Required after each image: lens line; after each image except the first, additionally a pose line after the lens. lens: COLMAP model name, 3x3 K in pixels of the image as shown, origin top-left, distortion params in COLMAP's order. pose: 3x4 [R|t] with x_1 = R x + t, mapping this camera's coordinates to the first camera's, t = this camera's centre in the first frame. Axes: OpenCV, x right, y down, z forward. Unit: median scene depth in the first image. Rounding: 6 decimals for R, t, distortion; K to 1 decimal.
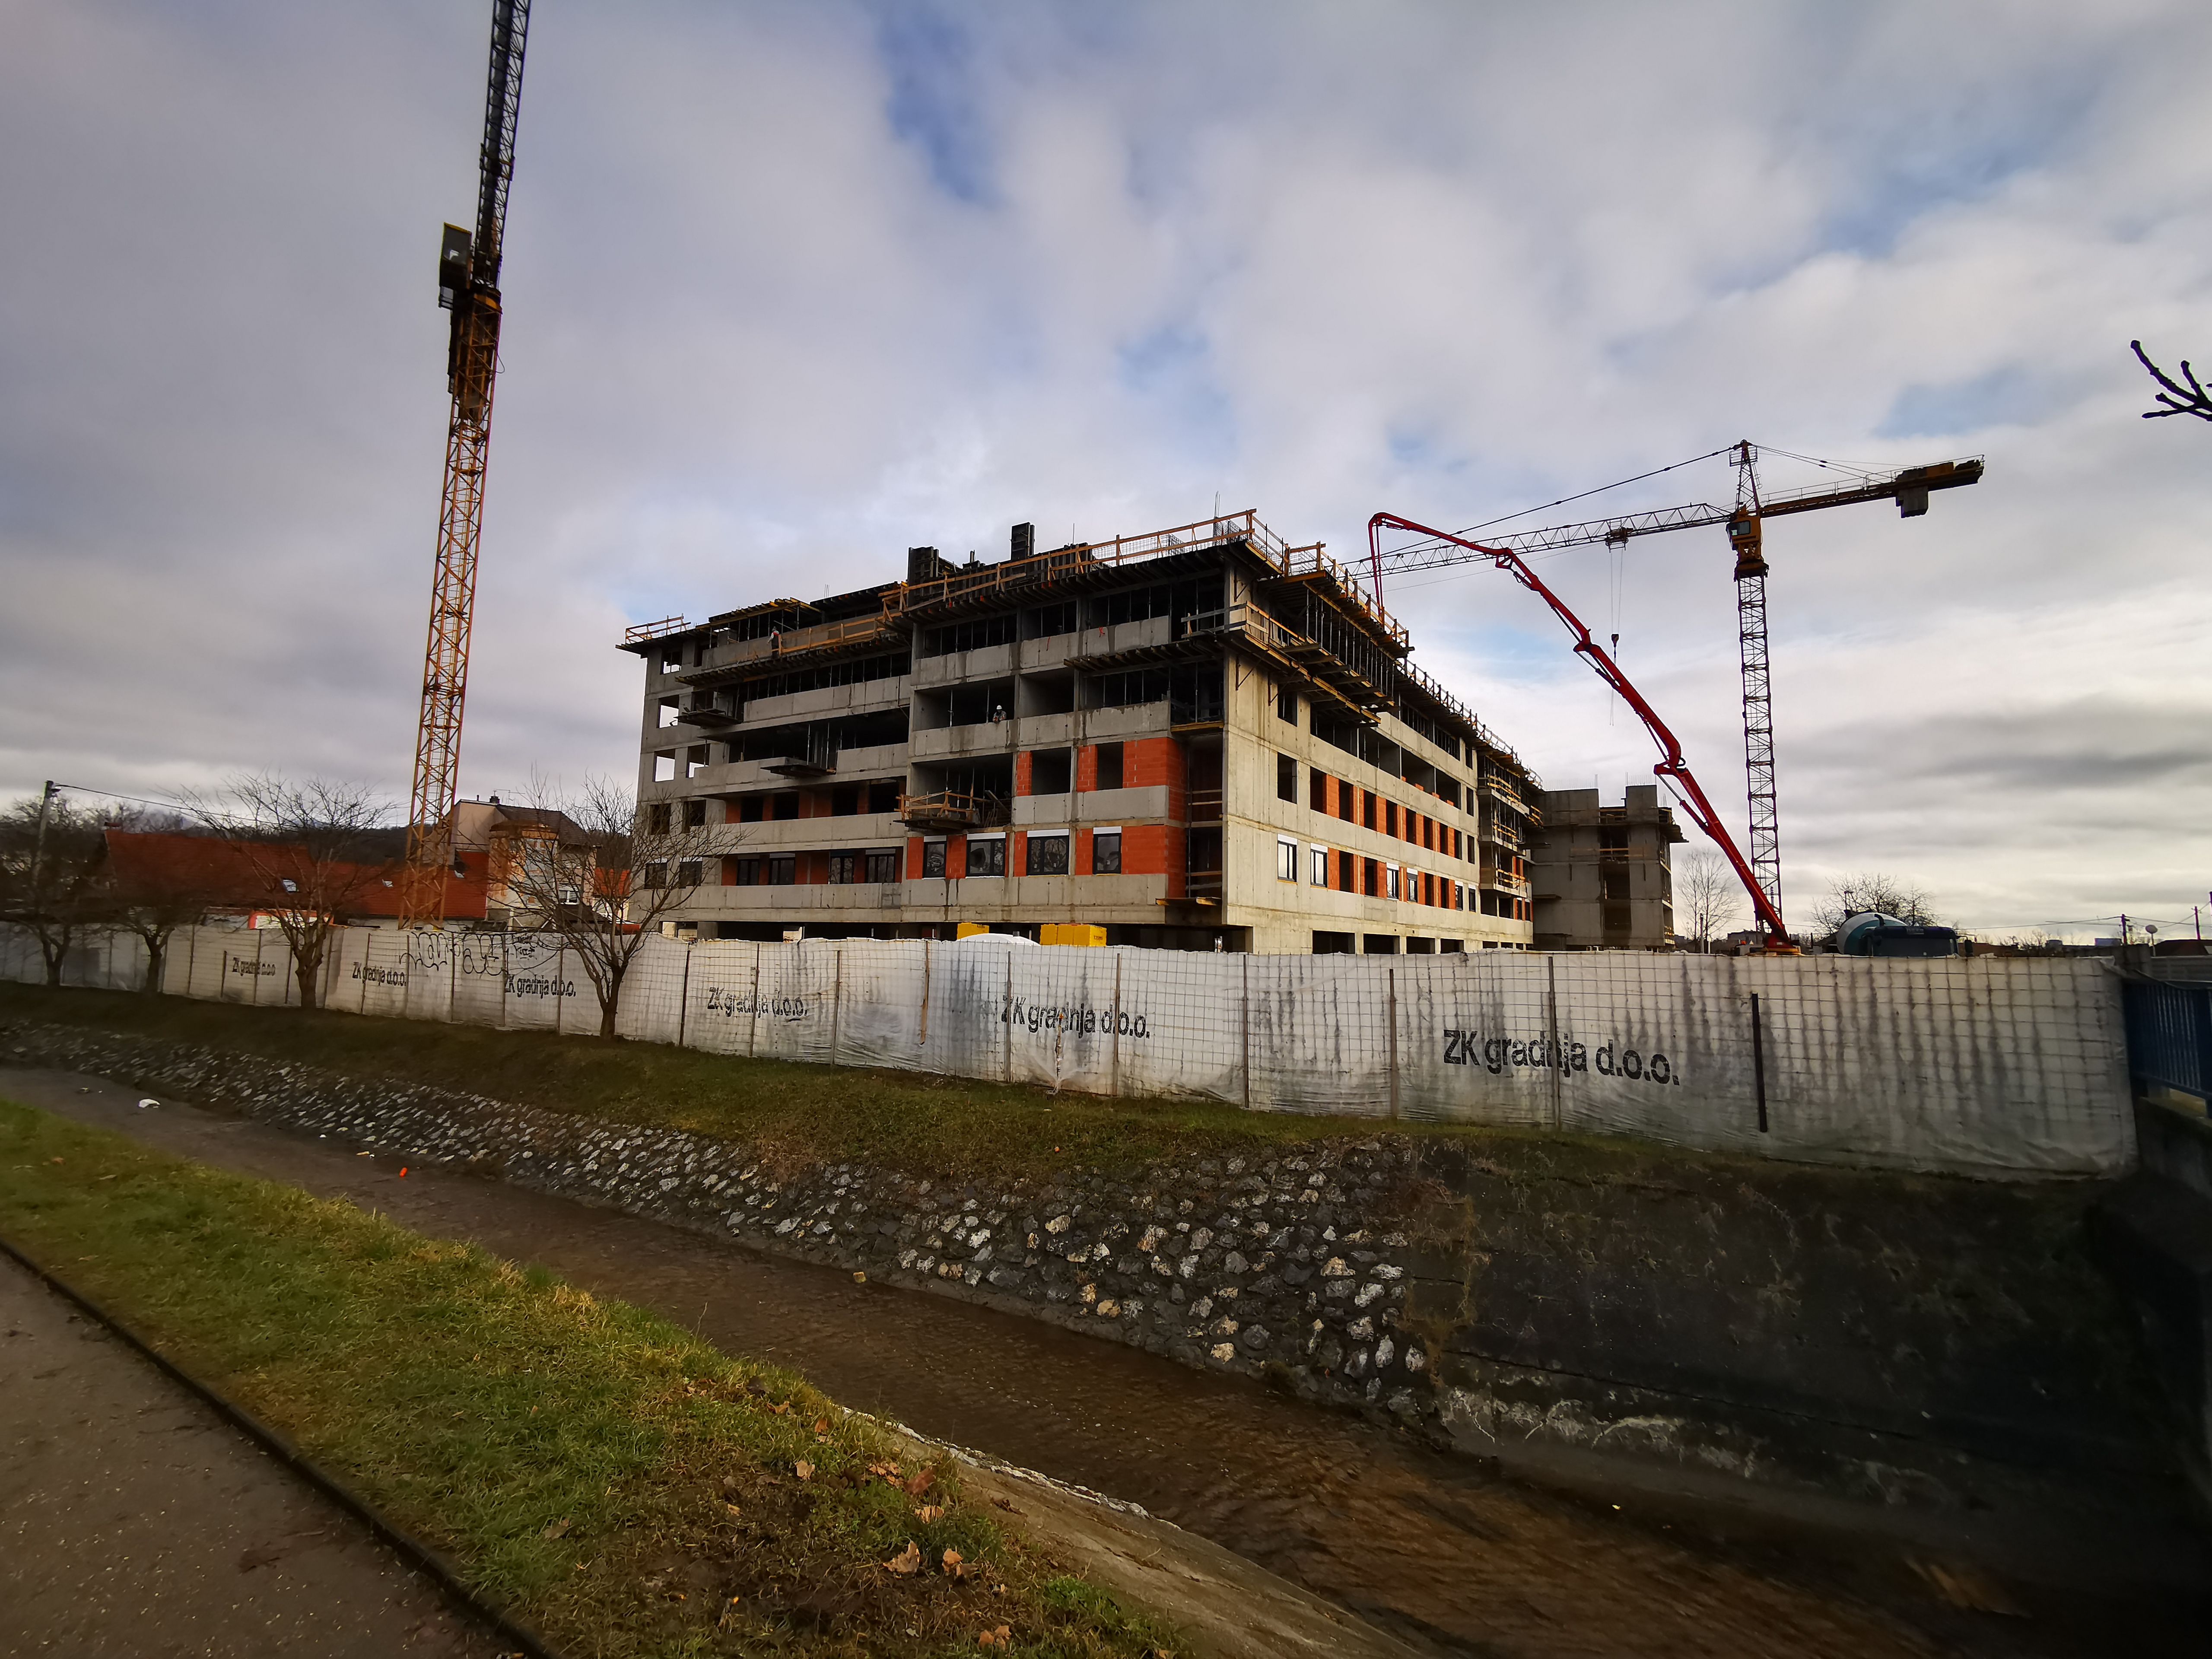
lens RADIAL K [[1040.7, 0, 1105.6], [0, 1040.7, 841.5], [0, 0, 1]] dist [0.003345, 0.000383]
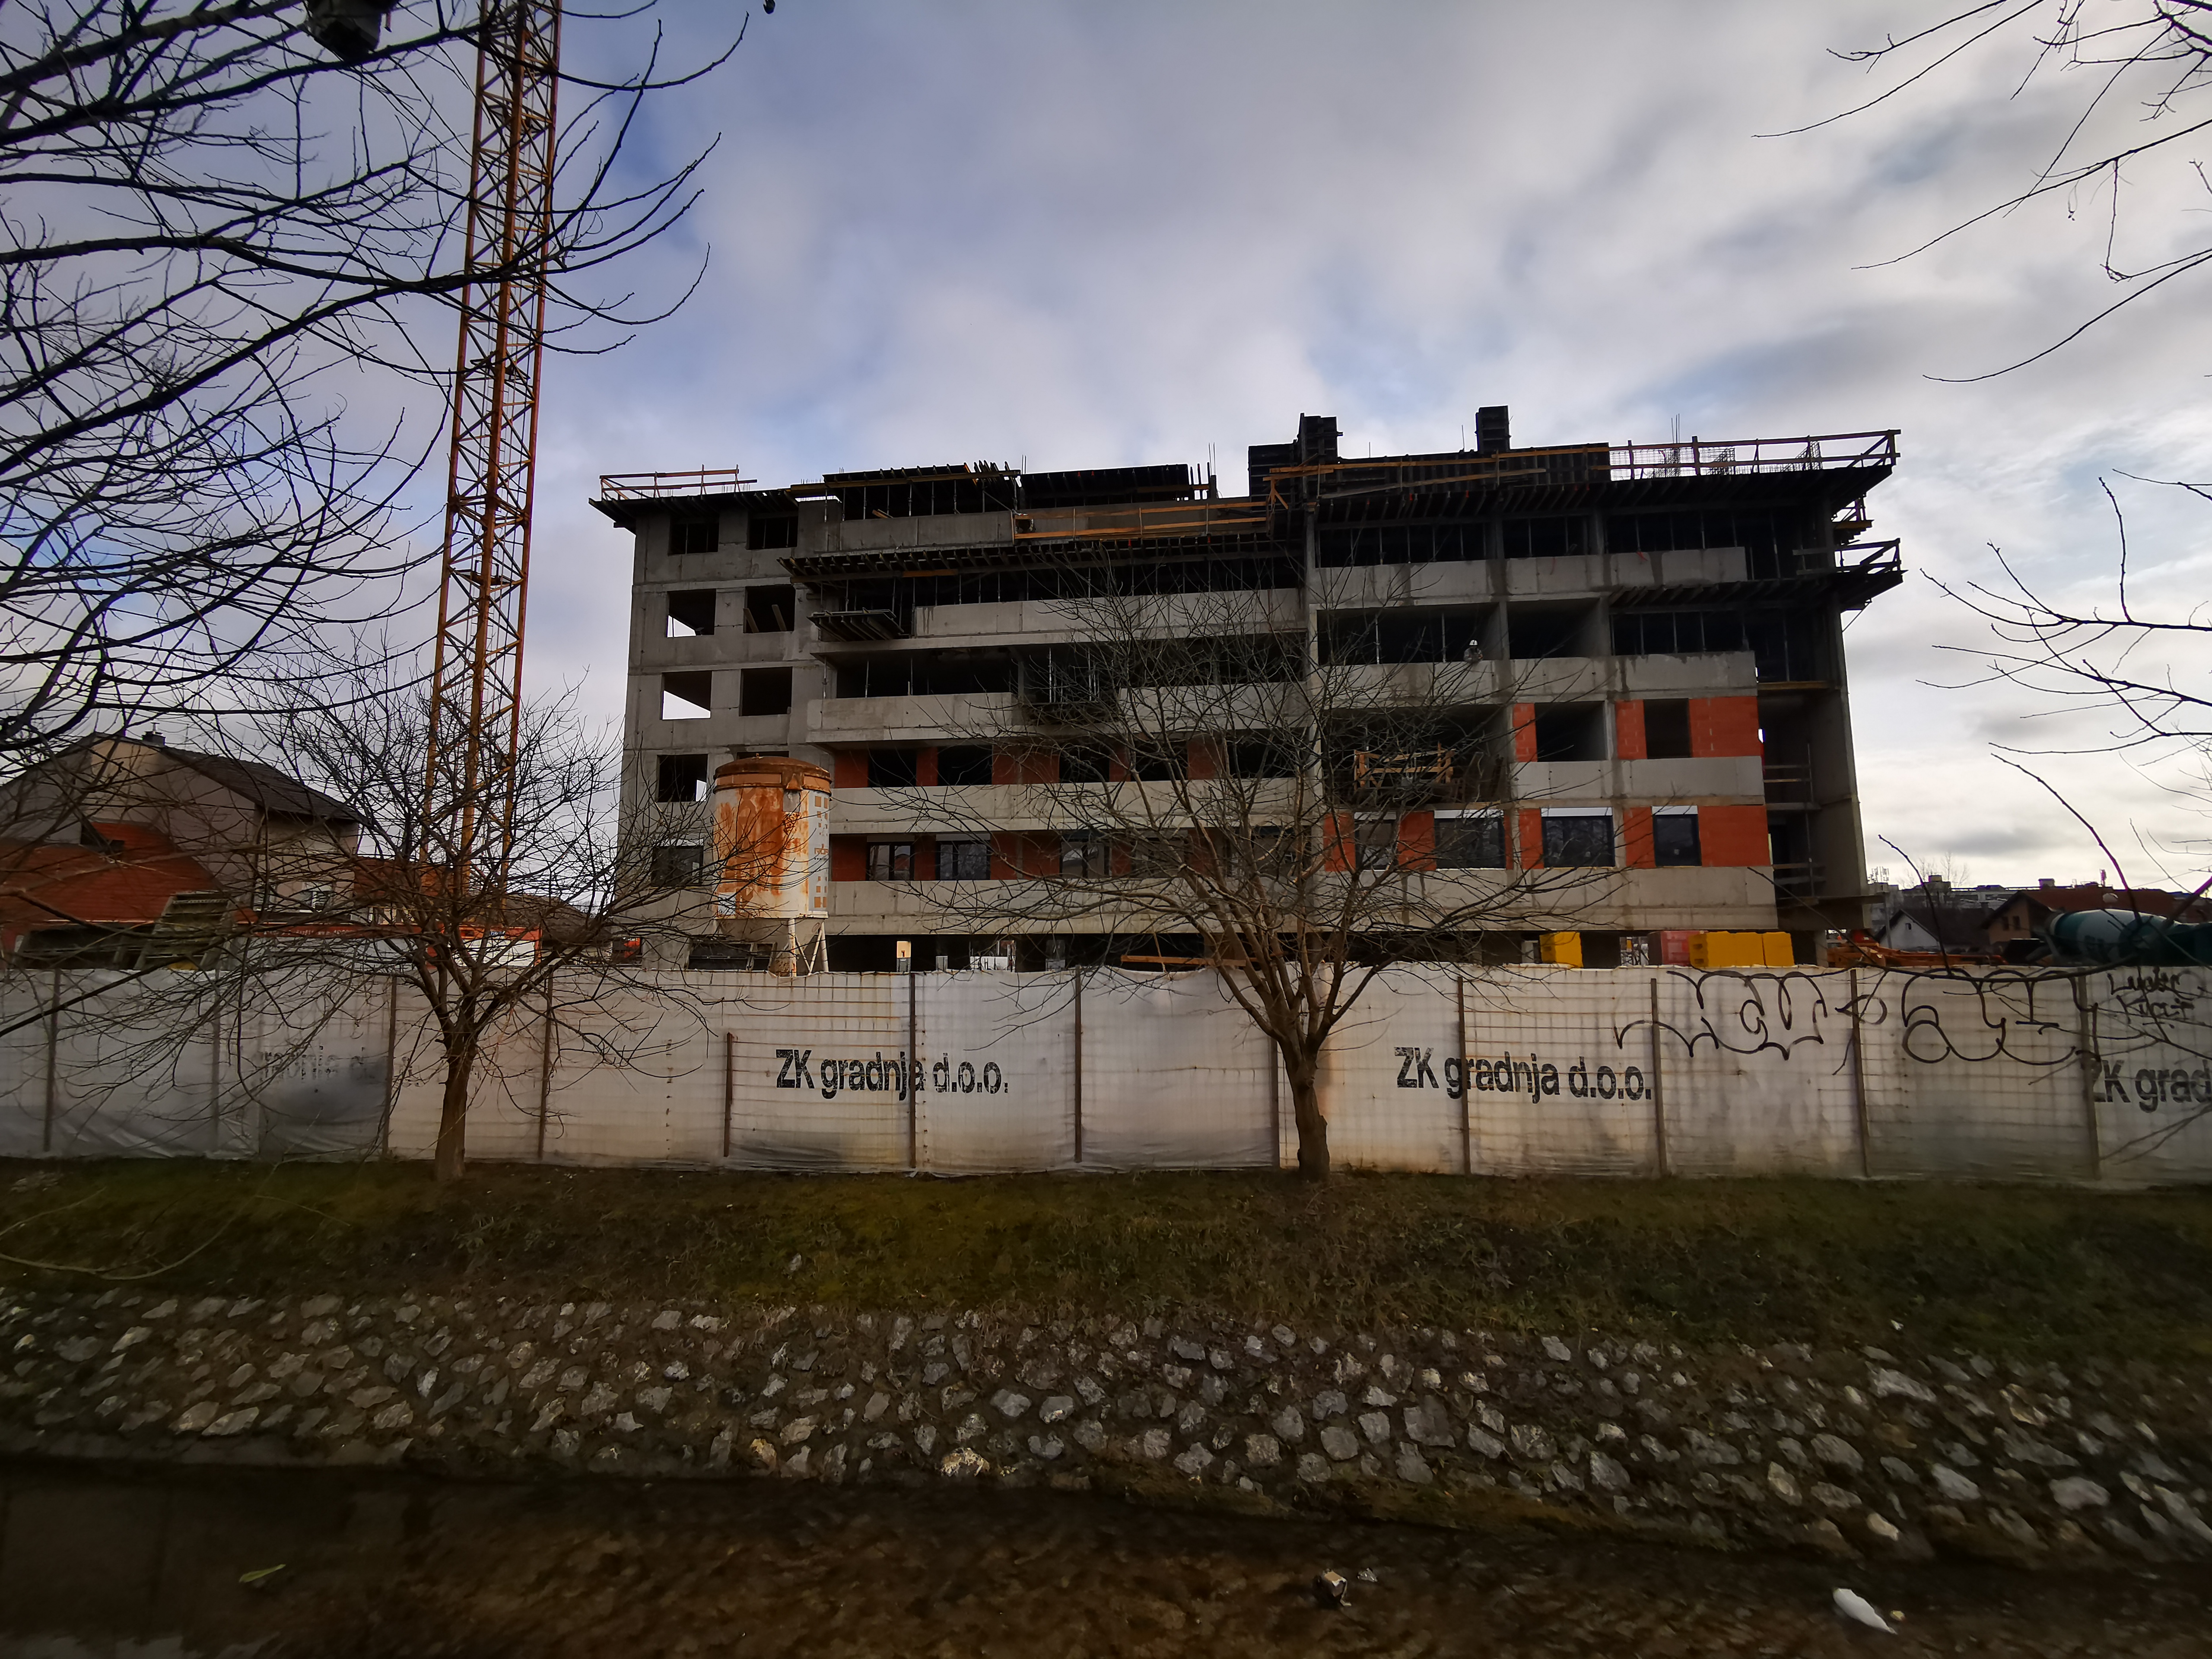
lens RADIAL K [[1039.1, 0, 1106.0], [0, 1039.1, 829.5], [0, 0, 1]] dist [0.000210, 0.000164]
pose [[0.905494, 0.026866, 0.423508, -0.665876], [-0.020408, 0.999596, -0.019778, 0.025771], [-0.423868, 0.009266, 0.905677, 0.444723]]
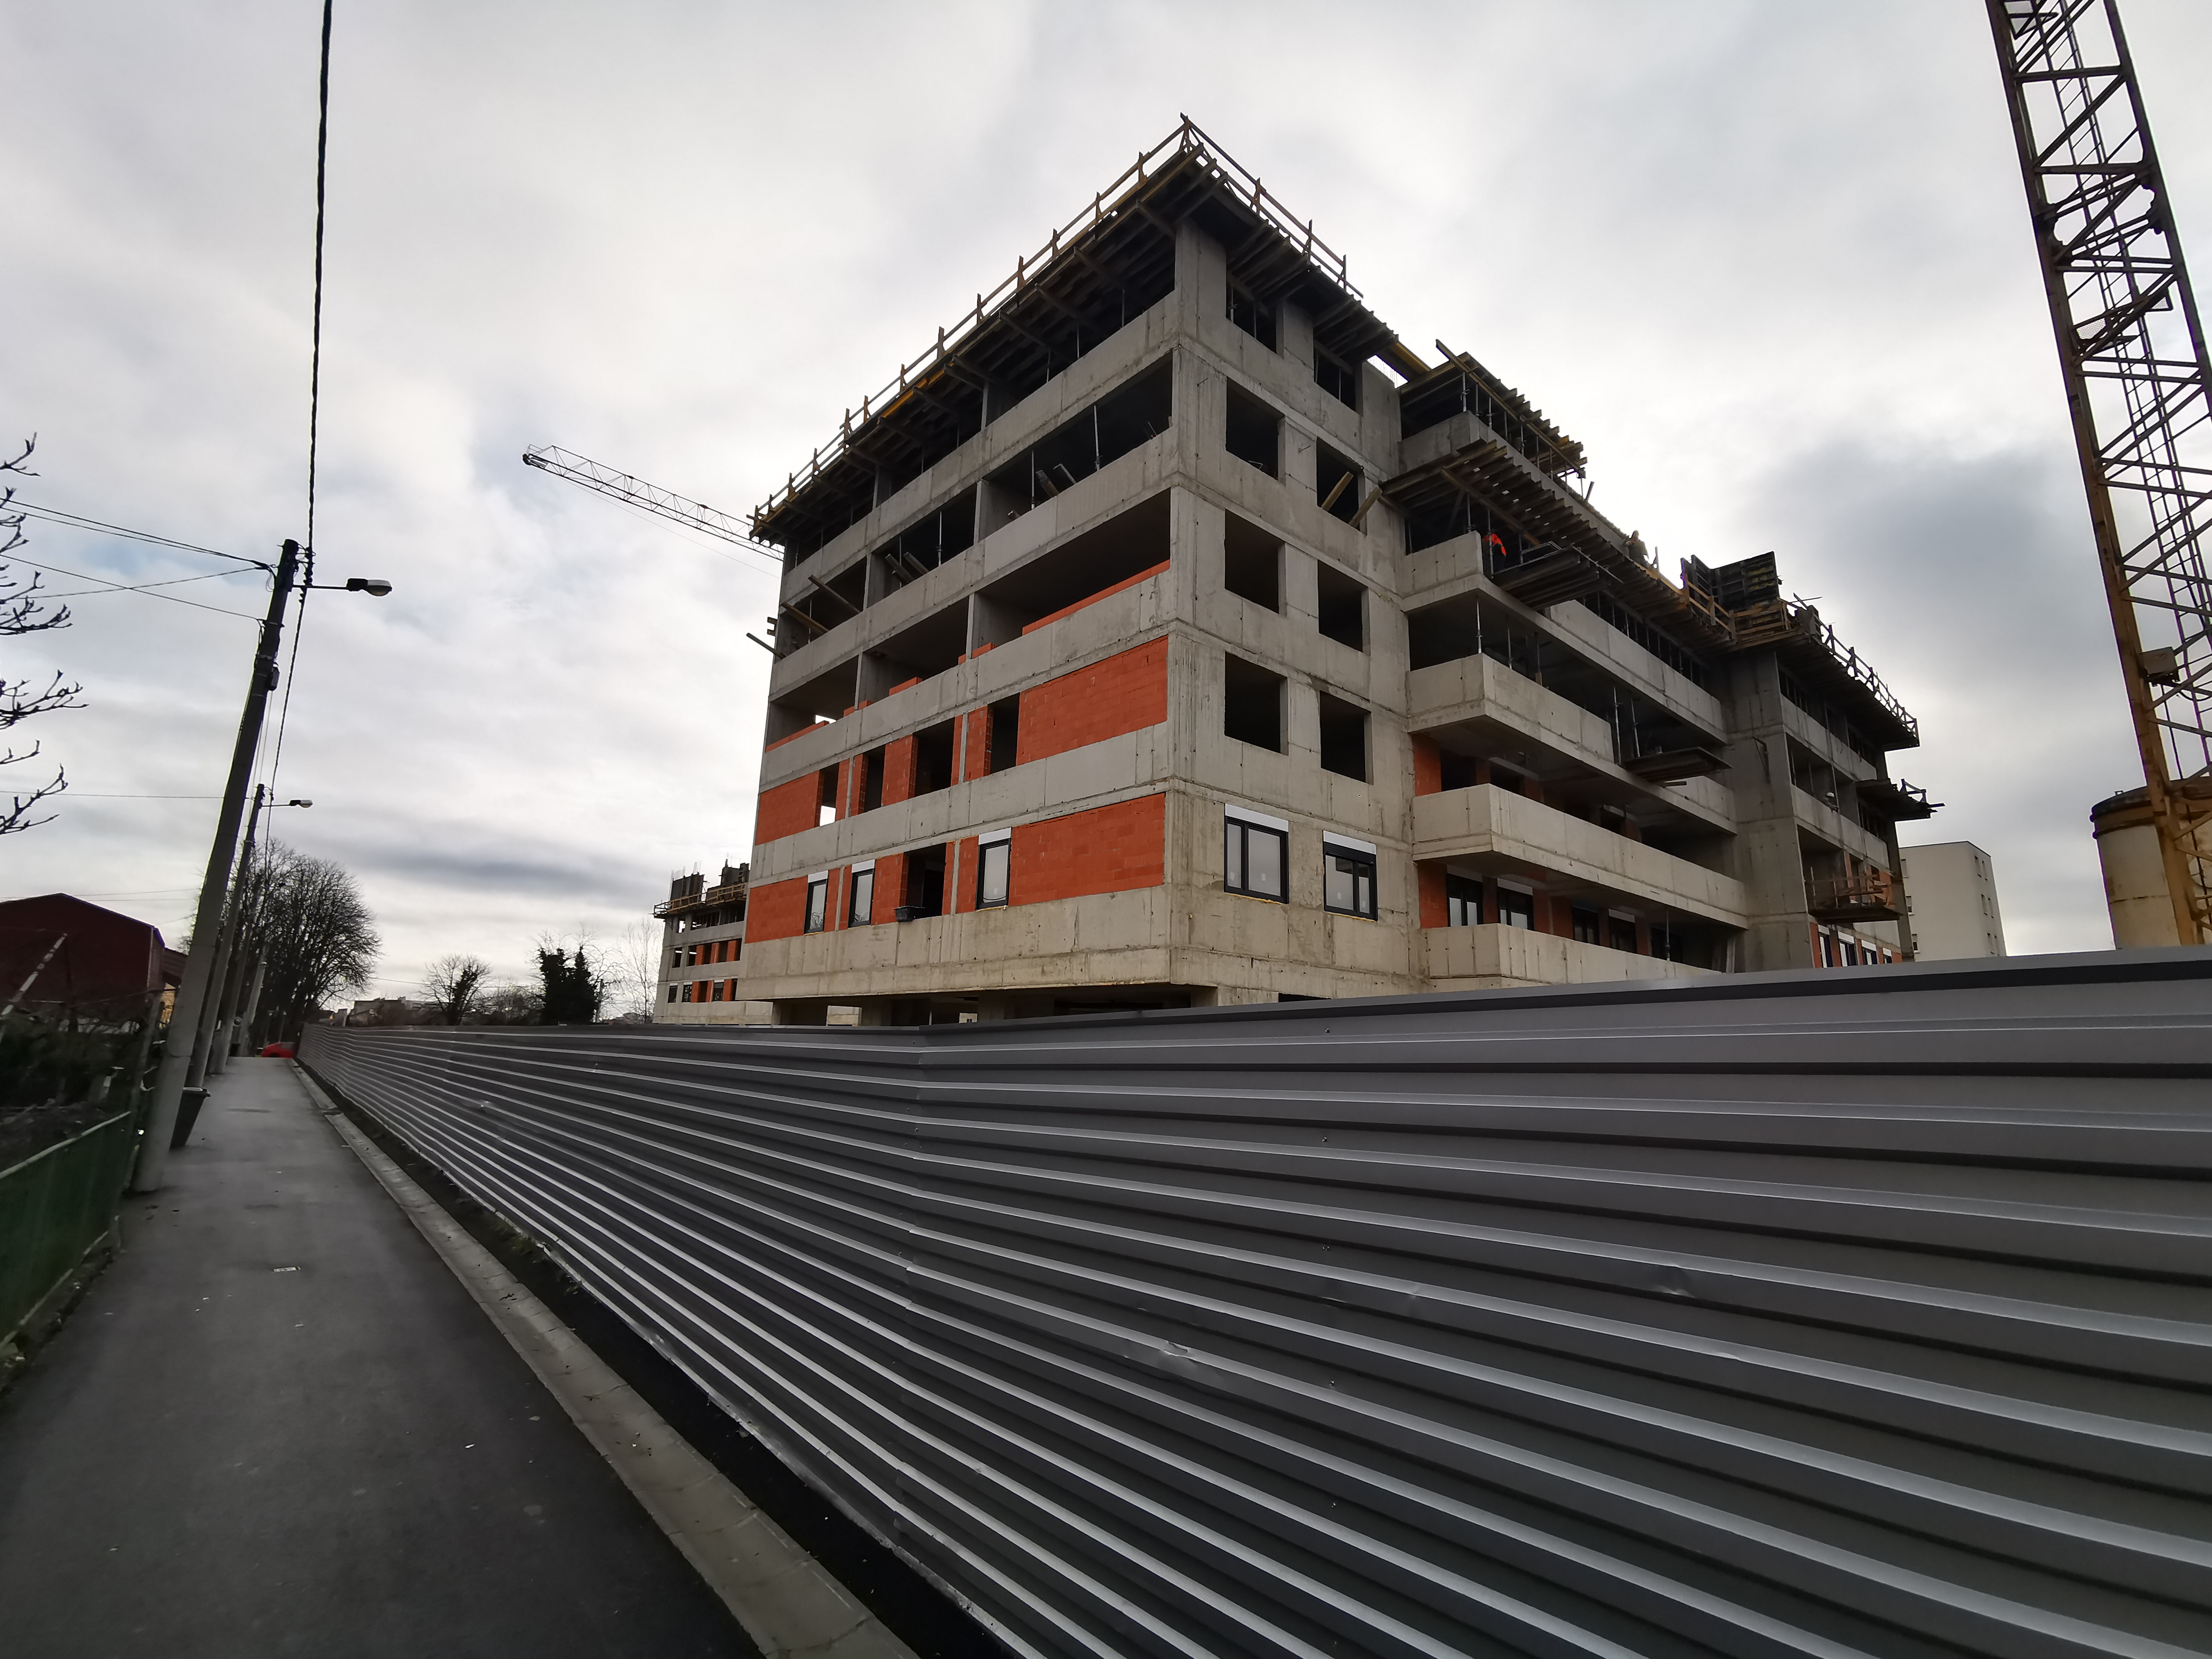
lens RADIAL K [[1039.1, 0, 1106.0], [0, 1039.1, 829.5], [0, 0, 1]] dist [0.000210, 0.000164]
pose [[0.262608, 0.206073, 0.942640, -1.105350], [-0.106954, 0.977125, -0.183816, 0.130603], [-0.958957, -0.052548, 0.278641, 1.375339]]
